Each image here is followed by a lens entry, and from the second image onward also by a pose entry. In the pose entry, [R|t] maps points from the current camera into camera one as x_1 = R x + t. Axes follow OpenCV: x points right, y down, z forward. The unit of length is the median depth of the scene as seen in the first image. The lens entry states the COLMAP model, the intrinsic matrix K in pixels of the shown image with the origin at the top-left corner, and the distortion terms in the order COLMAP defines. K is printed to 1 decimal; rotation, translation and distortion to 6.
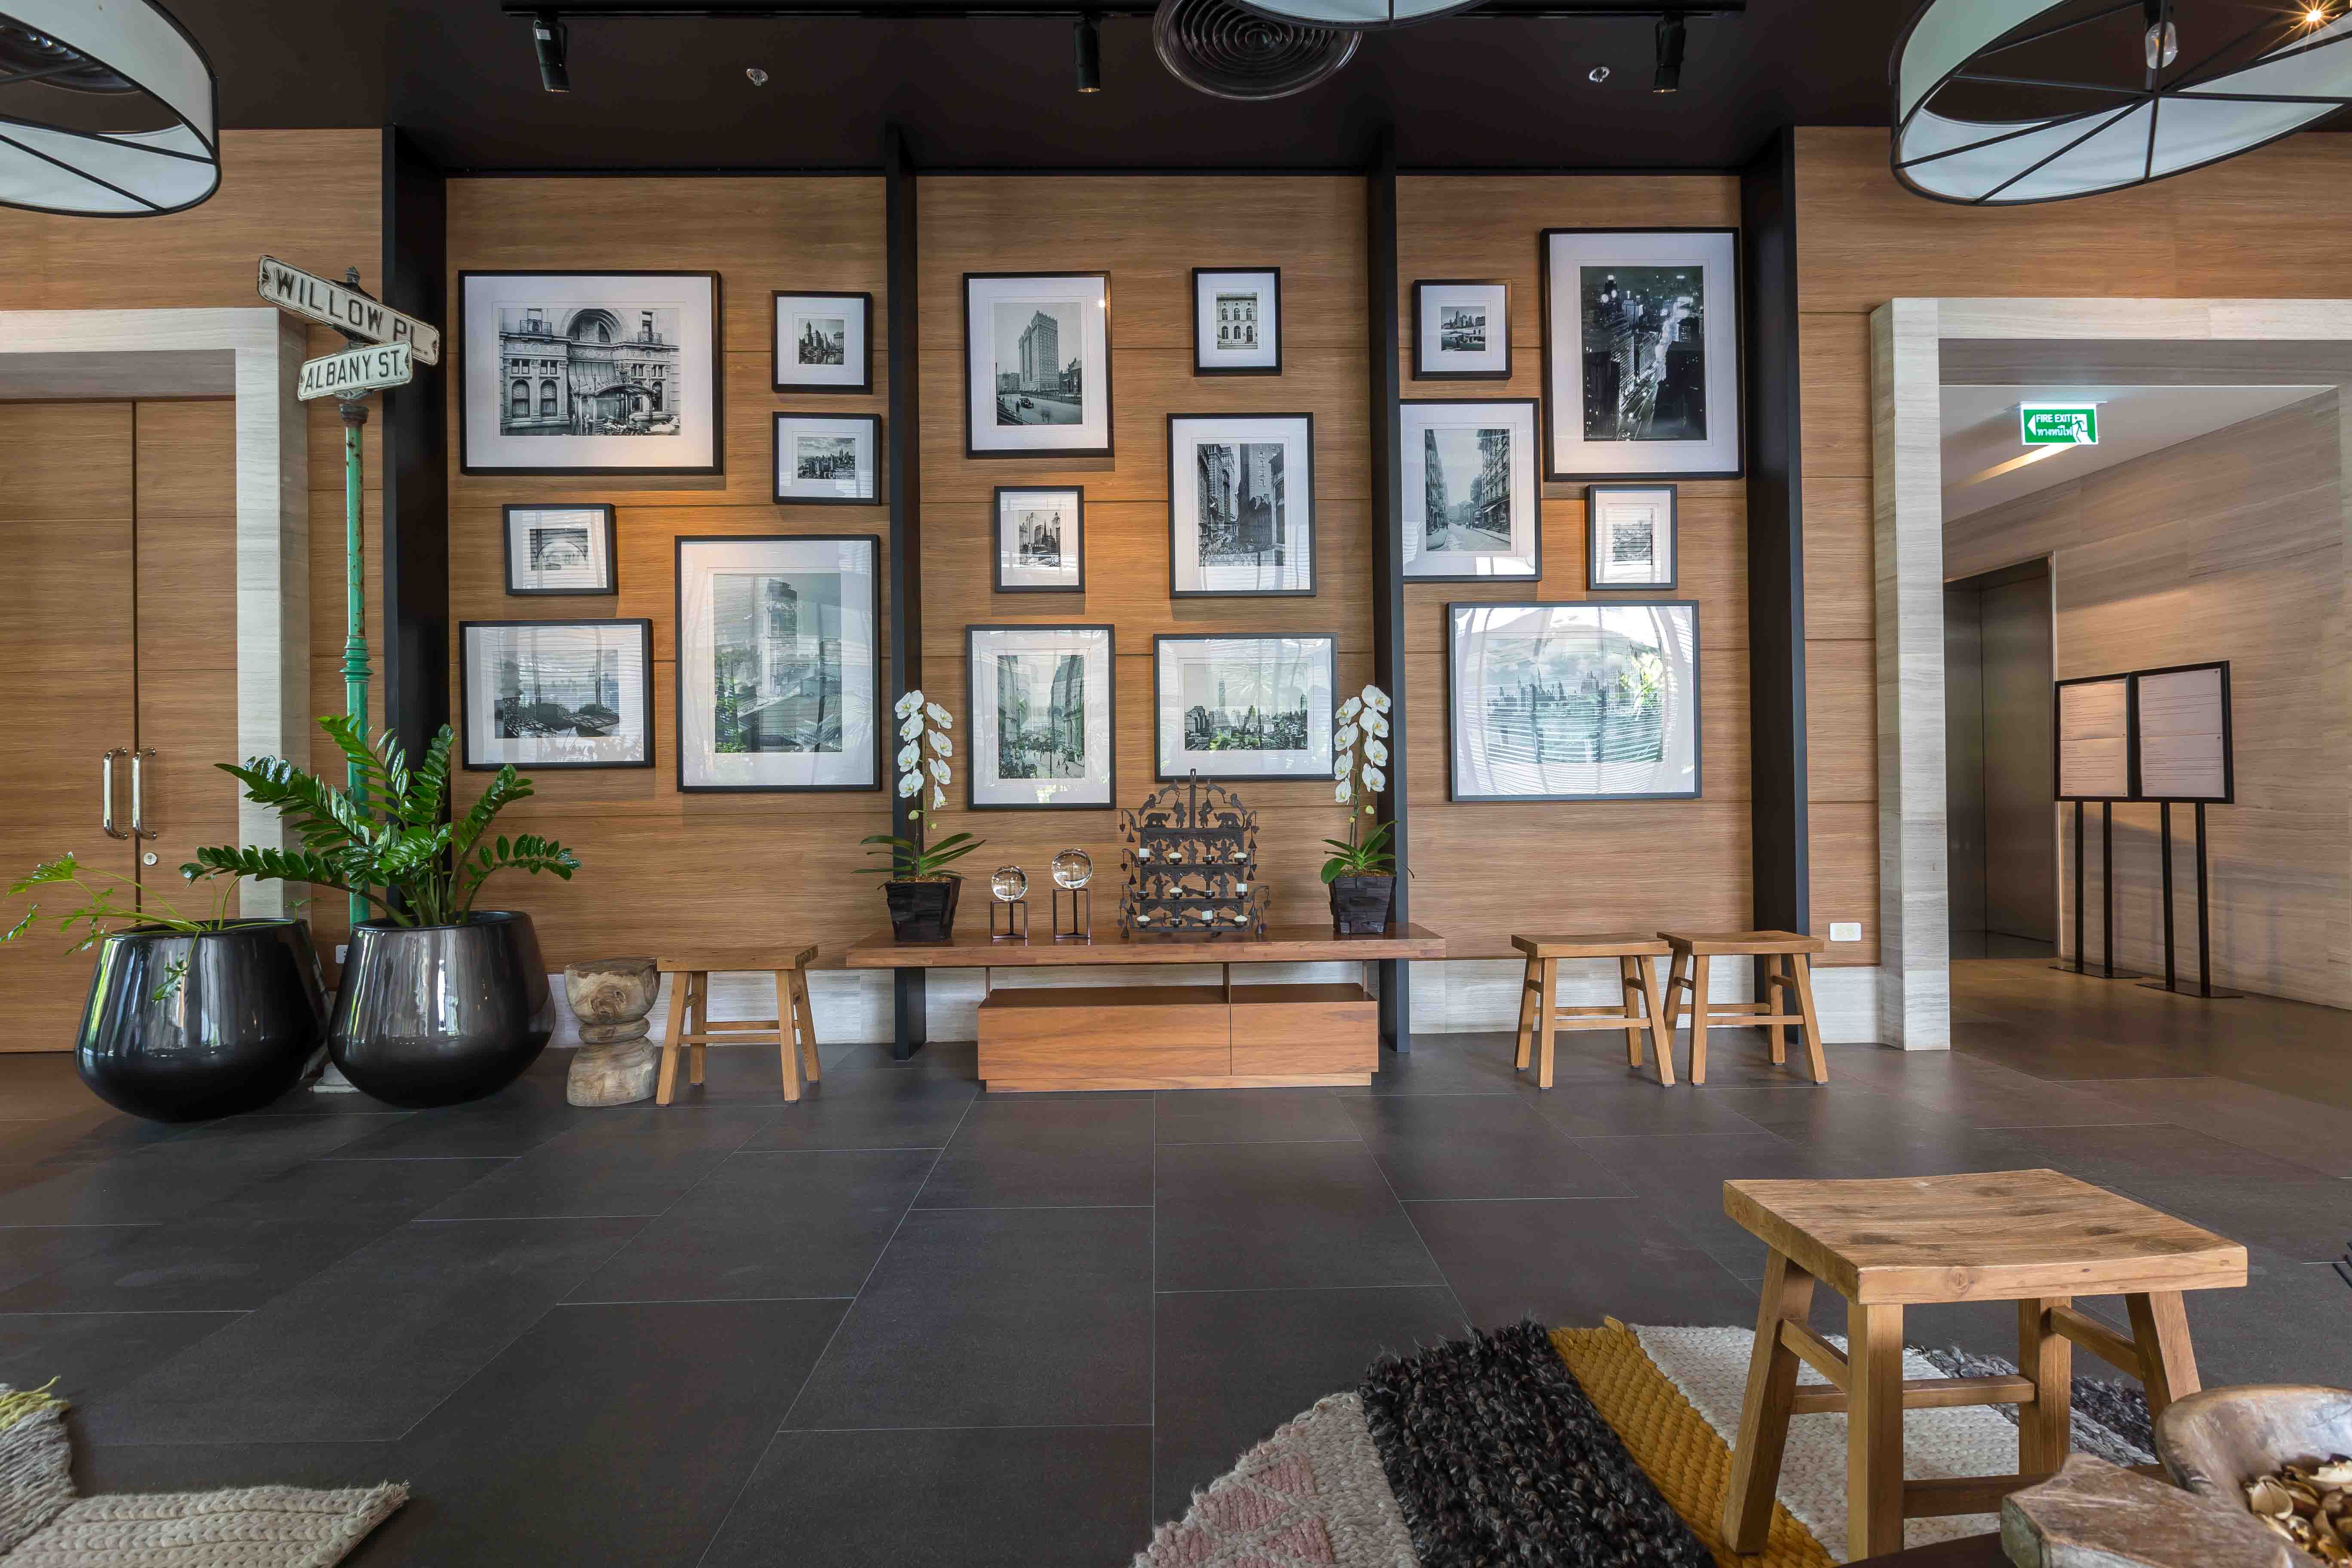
lens RADIAL K [[1113.4, 0, 1175.7], [0, 1113.4, 786.9], [0, 0, 1]] dist [-0.009117, -0.000318]
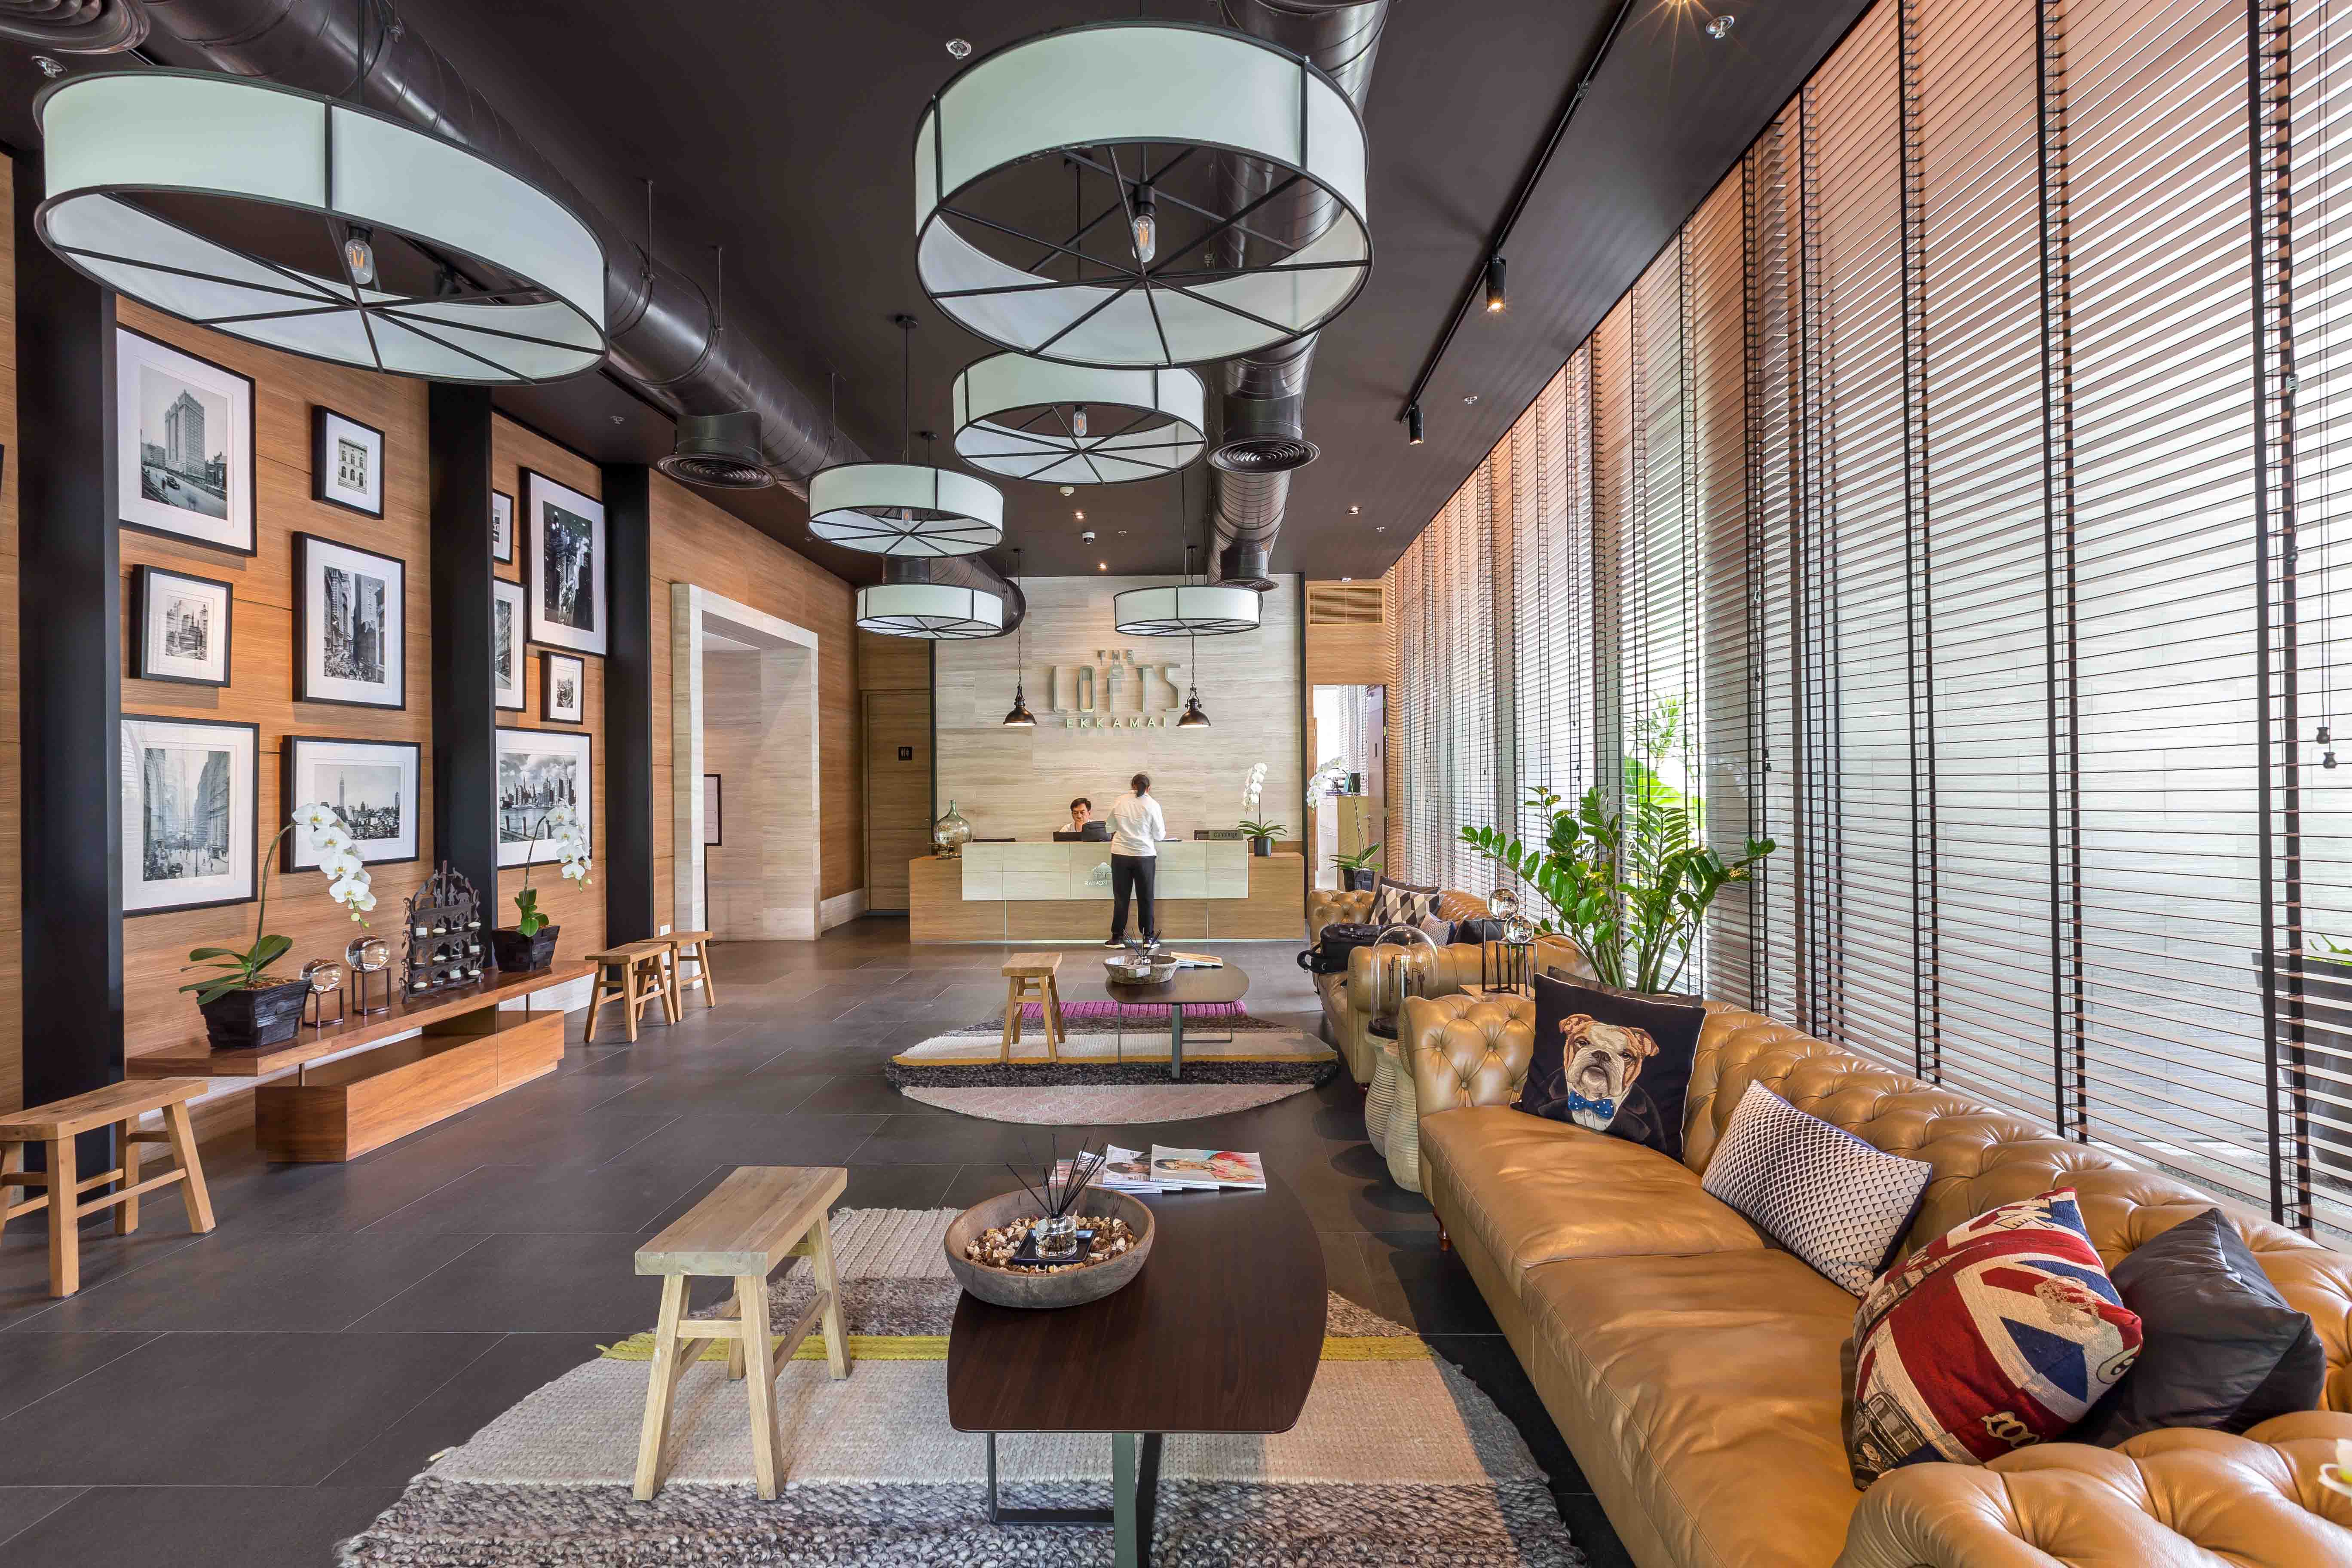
lens RADIAL K [[1052.0, 0, 1176.0], [0, 1052.0, 784.8], [0, 0, 1]] dist [-0.001371, -0.001092]
pose [[0.047249, 0.014548, 0.998777, -0.982266], [-0.000501, 0.999894, -0.014540, -0.074861], [-0.998883, 0.000186, 0.047251, 0.102533]]
